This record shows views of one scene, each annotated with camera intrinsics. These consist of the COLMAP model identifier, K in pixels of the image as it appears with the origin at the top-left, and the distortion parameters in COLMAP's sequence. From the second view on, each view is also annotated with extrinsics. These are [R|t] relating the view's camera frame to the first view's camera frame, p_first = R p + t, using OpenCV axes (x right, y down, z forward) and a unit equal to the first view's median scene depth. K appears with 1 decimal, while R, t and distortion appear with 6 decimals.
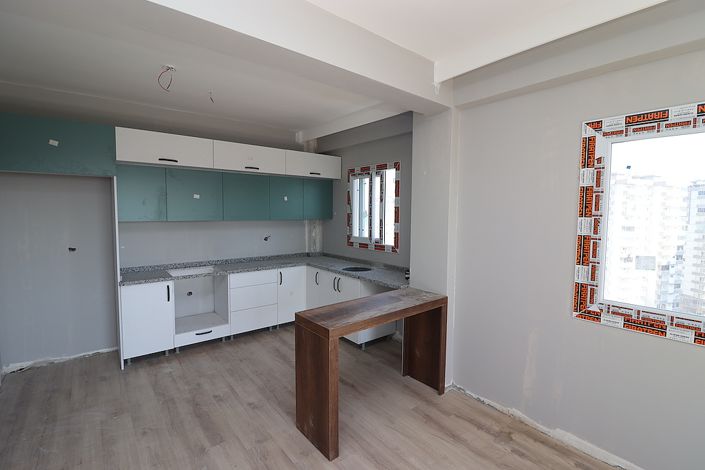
lens RADIAL K [[326.8, 0, 356.5], [0, 326.8, 229.8], [0, 0, 1]] dist [0.001857, -0.012300]
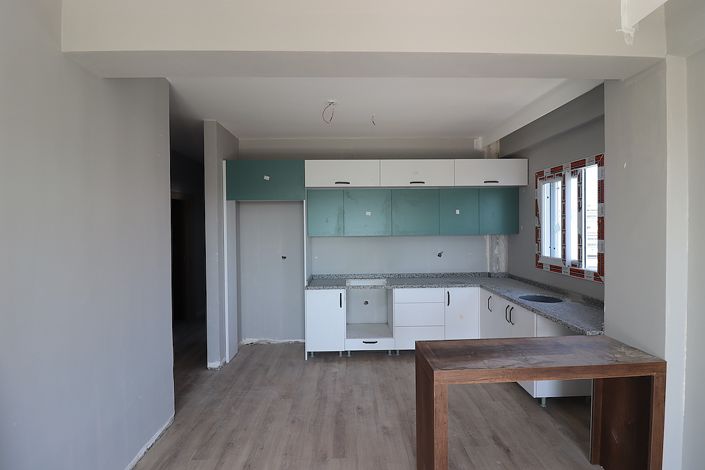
lens RADIAL K [[326.8, 0, 356.5], [0, 326.8, 229.8], [0, 0, 1]] dist [0.001857, -0.012300]
pose [[0.791749, -0.008762, -0.610783, 0.143249], [-0.018388, 0.999102, -0.038169, -0.005966], [0.610569, 0.041452, 0.790877, 0.121247]]
